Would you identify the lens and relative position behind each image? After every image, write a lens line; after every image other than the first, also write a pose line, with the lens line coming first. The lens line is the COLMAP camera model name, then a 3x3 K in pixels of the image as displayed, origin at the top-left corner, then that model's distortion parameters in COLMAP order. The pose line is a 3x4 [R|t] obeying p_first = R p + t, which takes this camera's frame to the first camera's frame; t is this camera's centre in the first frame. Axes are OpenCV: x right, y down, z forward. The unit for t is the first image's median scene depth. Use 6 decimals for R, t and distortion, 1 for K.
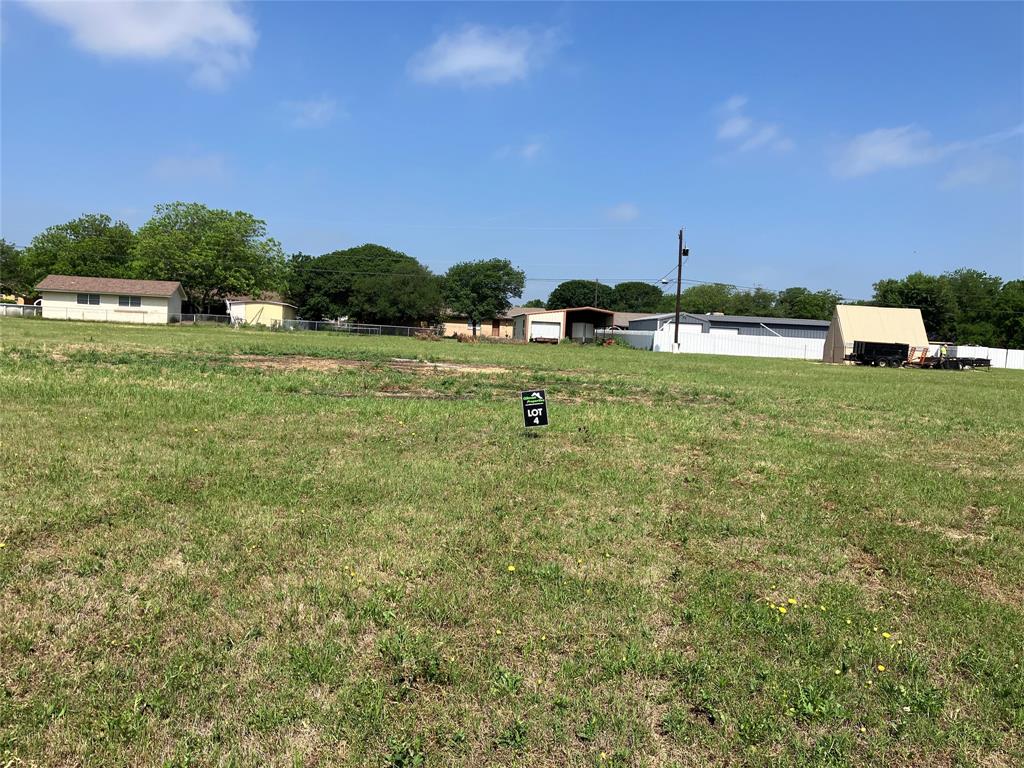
lens RADIAL K [[834.9, 0, 498.8], [0, 834.9, 411.5], [0, 0, 1]] dist [0.030600, -0.042983]
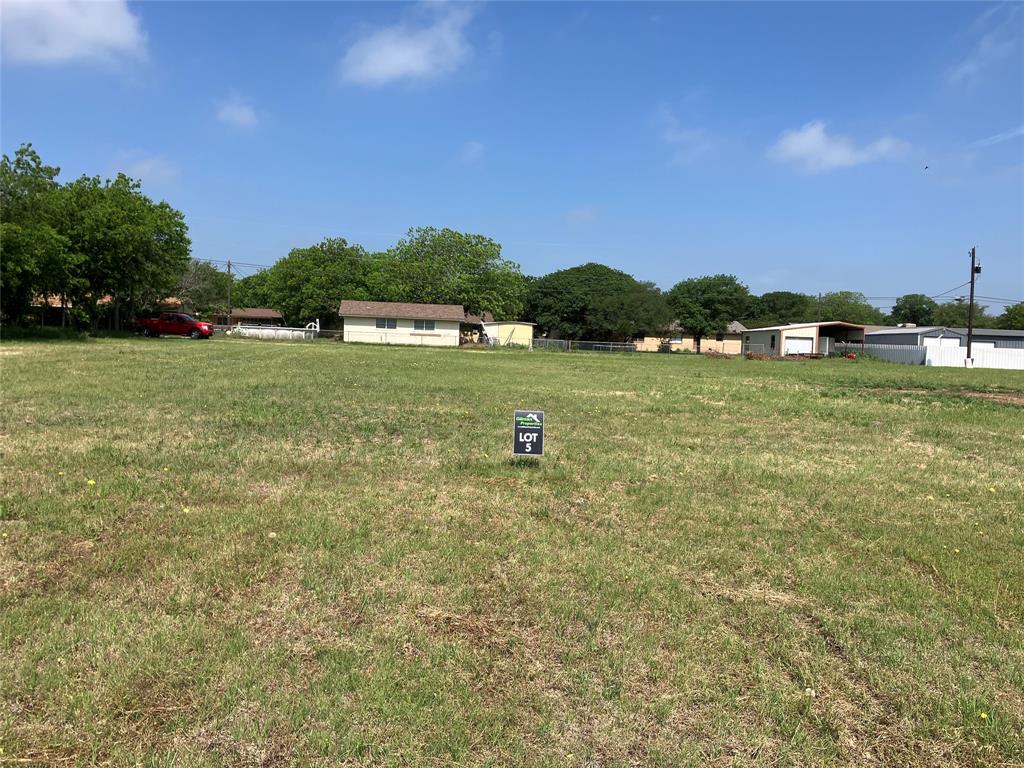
lens RADIAL K [[834.9, 0, 506.2], [0, 834.9, 400.8], [0, 0, 1]] dist [0.030600, -0.042983]
pose [[0.999829, -0.012776, -0.013399, -0.293448], [0.012514, 0.999733, -0.019432, -0.014426], [0.013643, 0.019261, 0.999721, -0.028682]]
